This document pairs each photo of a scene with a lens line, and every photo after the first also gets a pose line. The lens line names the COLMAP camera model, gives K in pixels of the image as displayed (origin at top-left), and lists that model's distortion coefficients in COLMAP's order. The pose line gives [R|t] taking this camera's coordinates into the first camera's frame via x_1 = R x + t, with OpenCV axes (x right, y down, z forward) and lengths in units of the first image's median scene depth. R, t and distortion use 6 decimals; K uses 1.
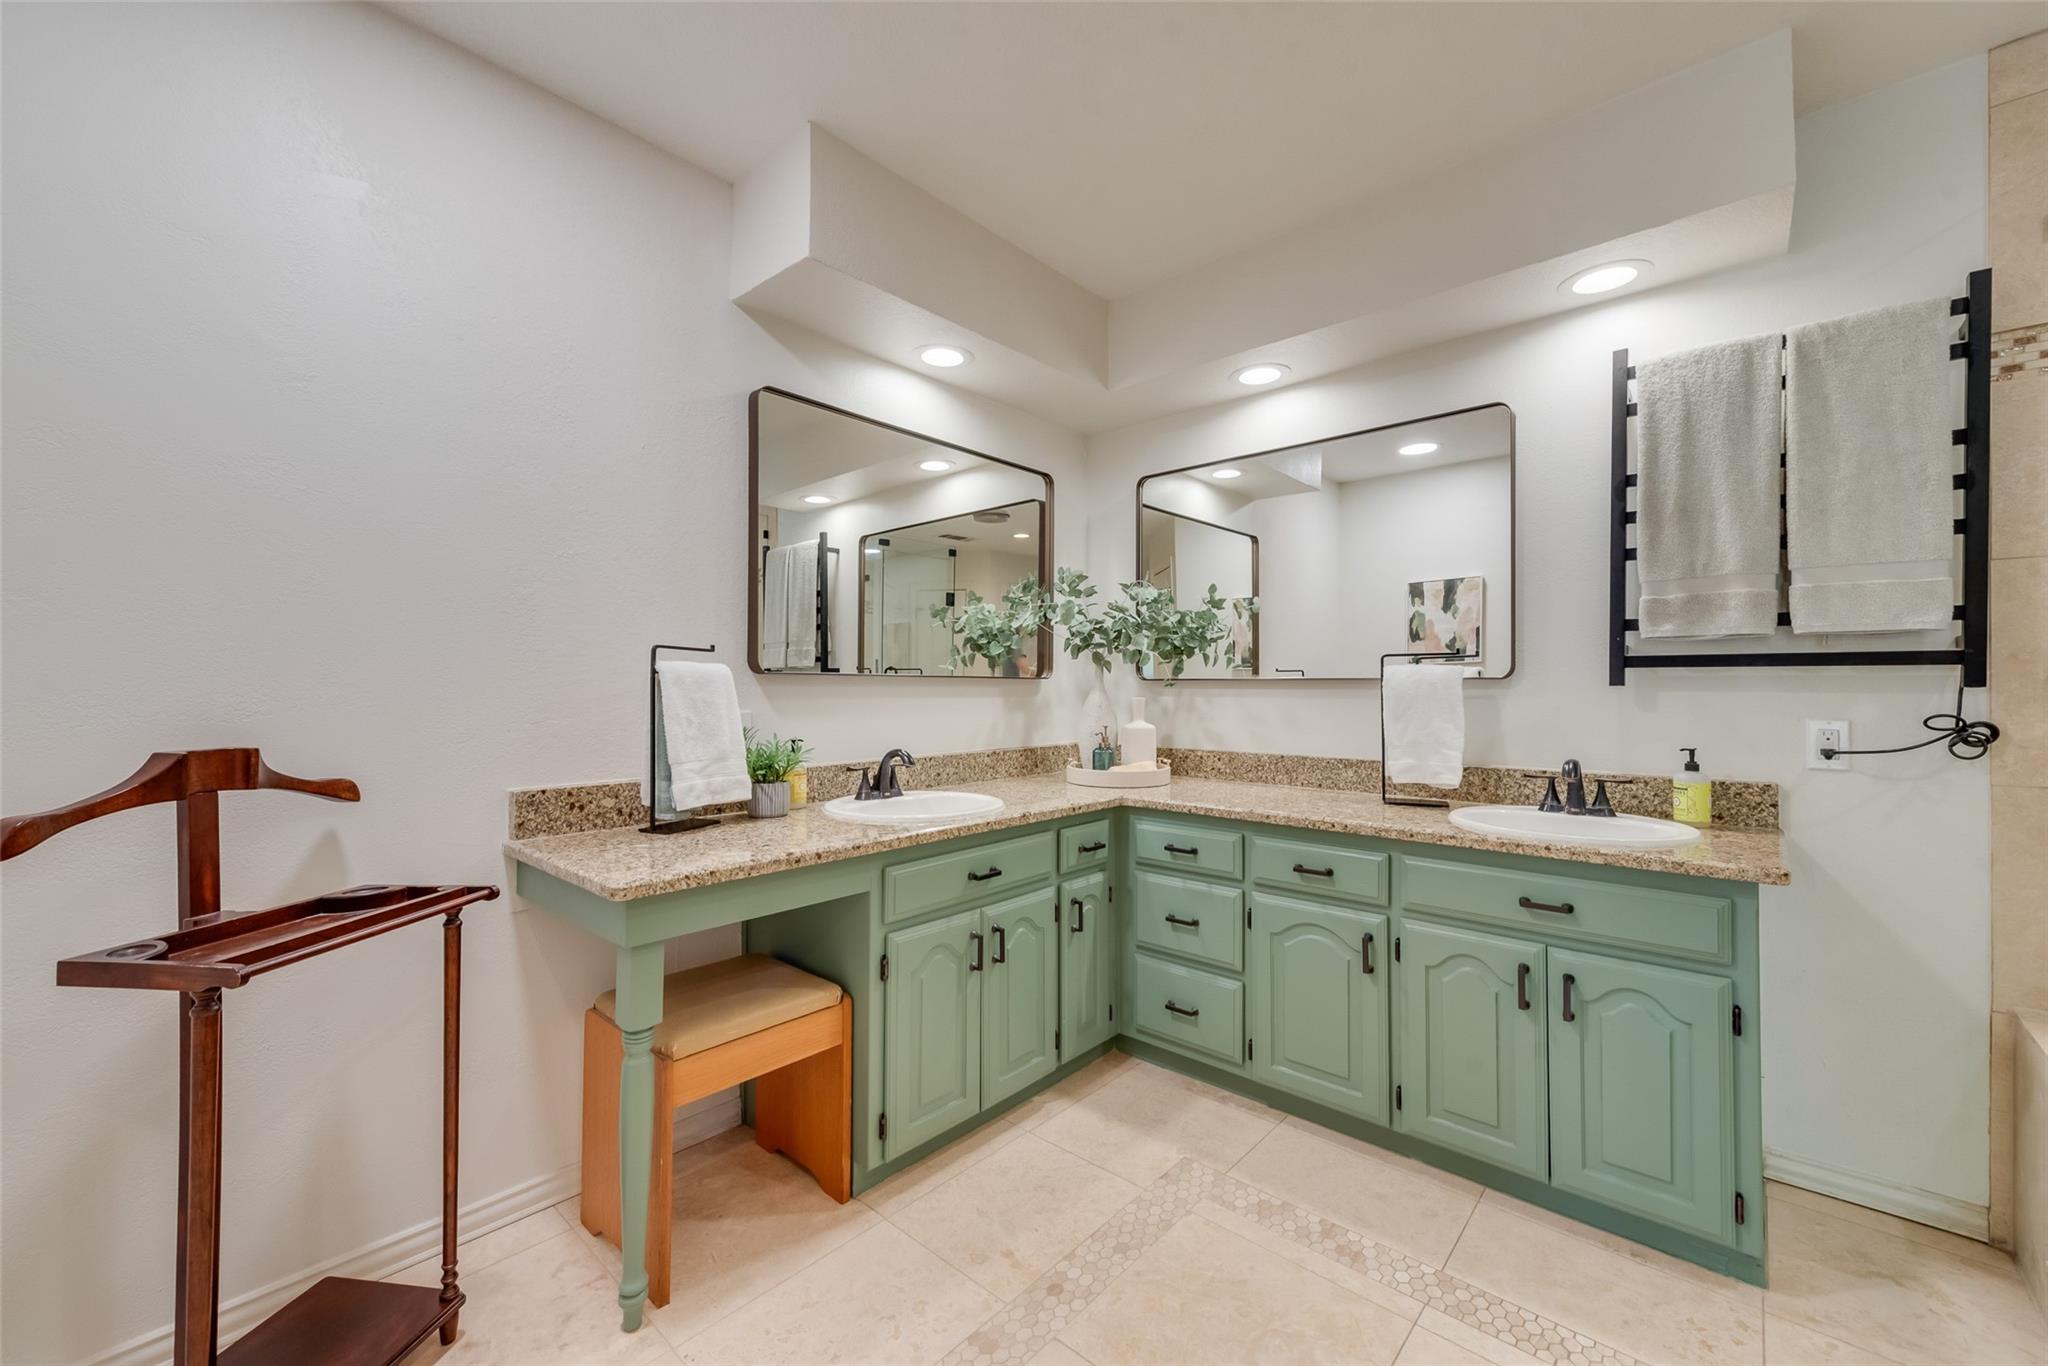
lens RADIAL K [[800.5, 0, 1023.6], [0, 800.5, 679.9], [0, 0, 1]] dist [-0.002797, -0.001488]
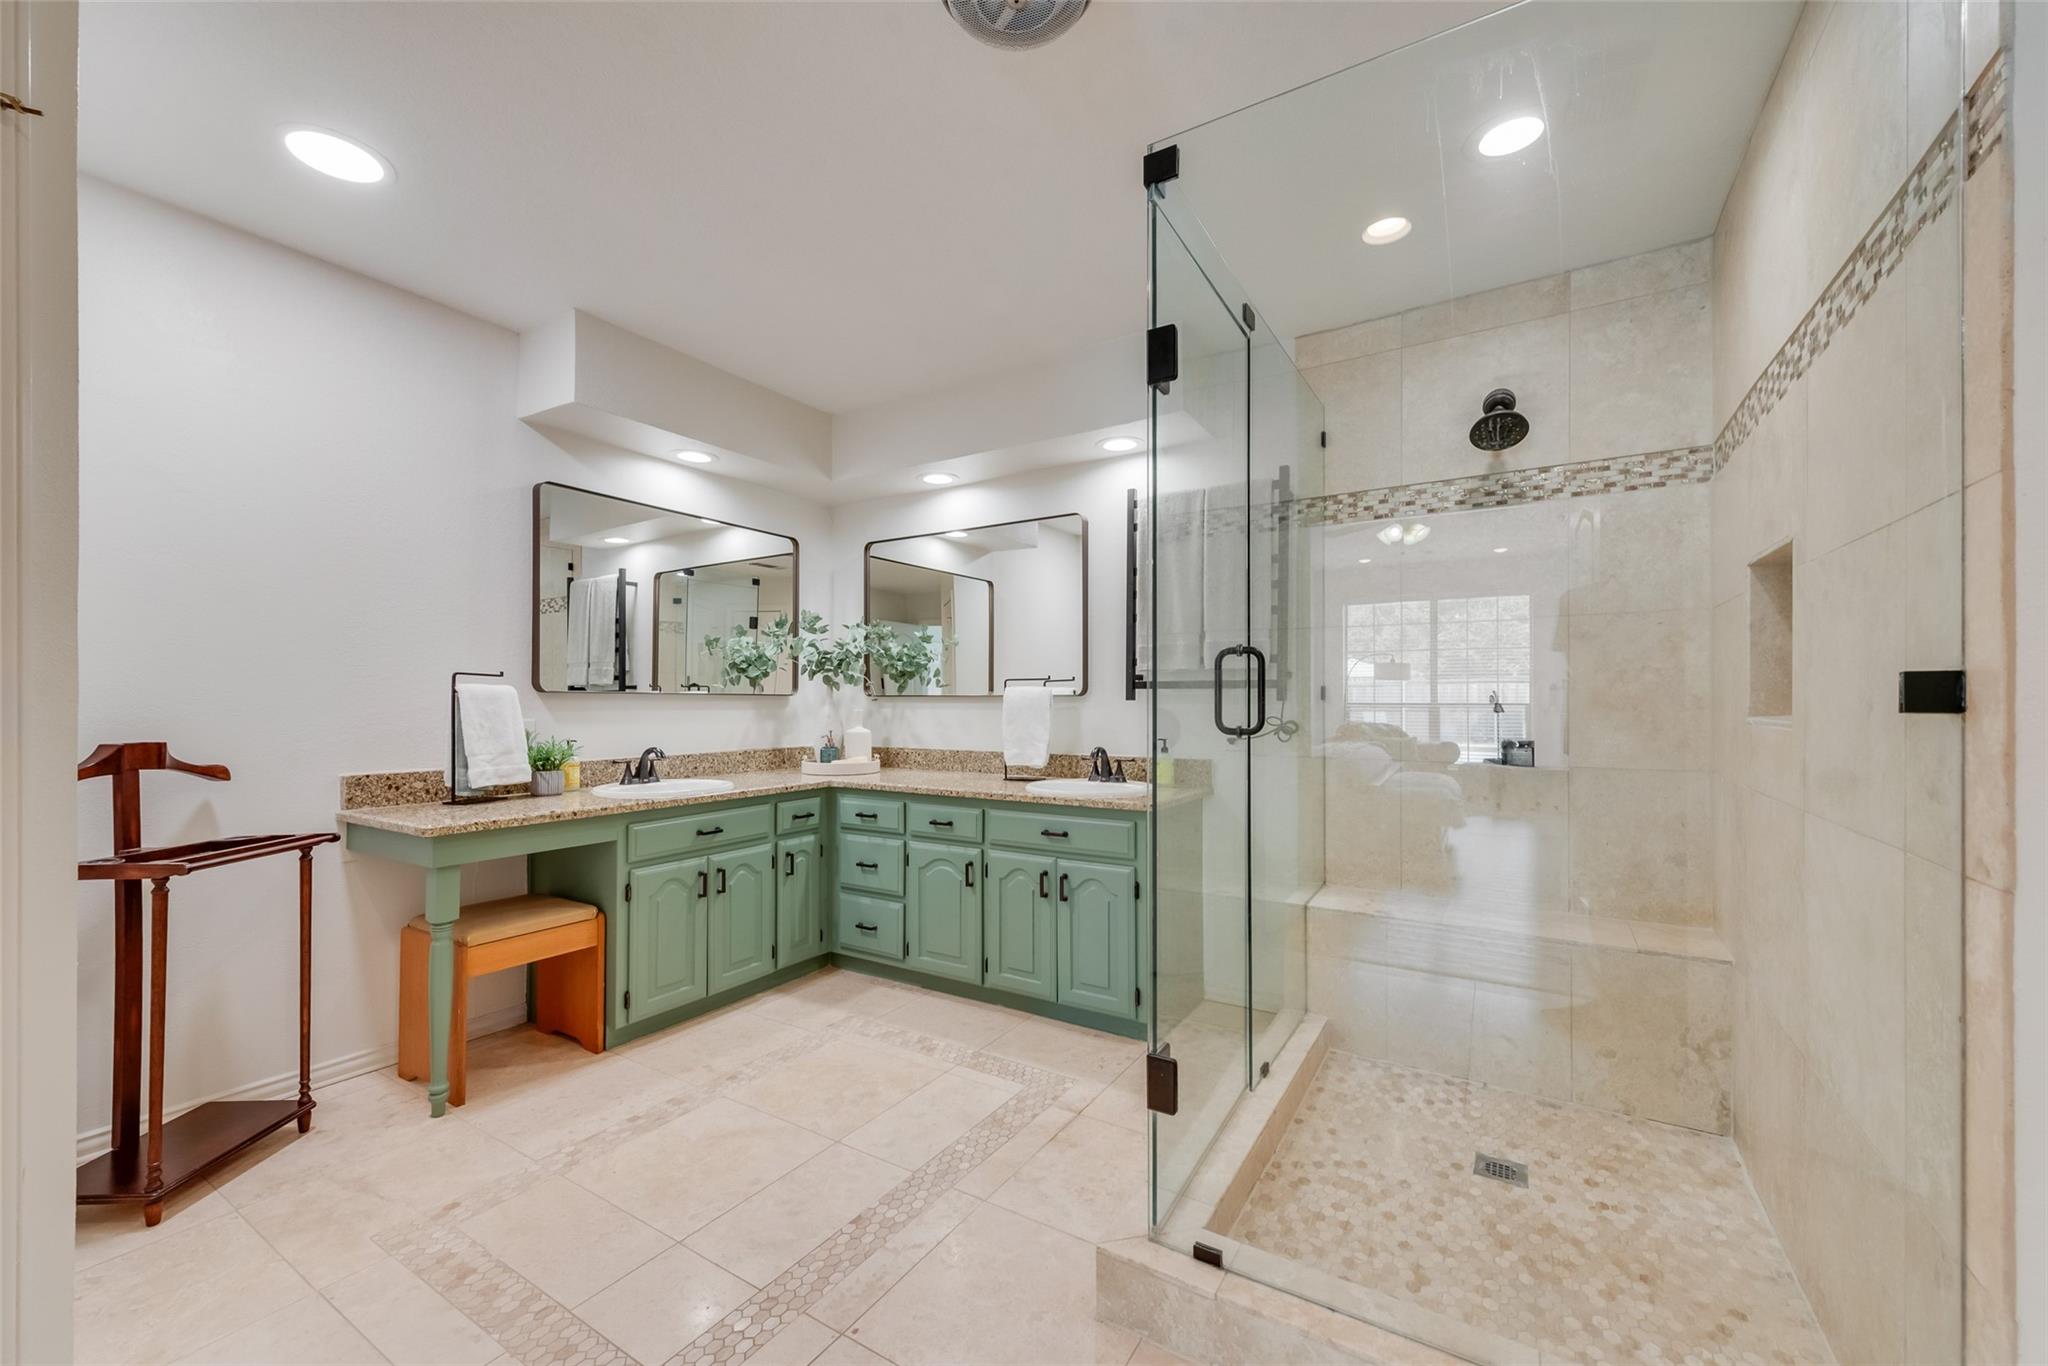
lens RADIAL K [[800.5, 0, 1028.9], [0, 800.5, 695.5], [0, 0, 1]] dist [-0.002797, -0.001488]
pose [[0.983616, -0.000352, 0.180278, 0.261147], [0.000050, 0.999999, 0.001682, -0.005111], [-0.180279, -0.001645, 0.983614, -0.530249]]
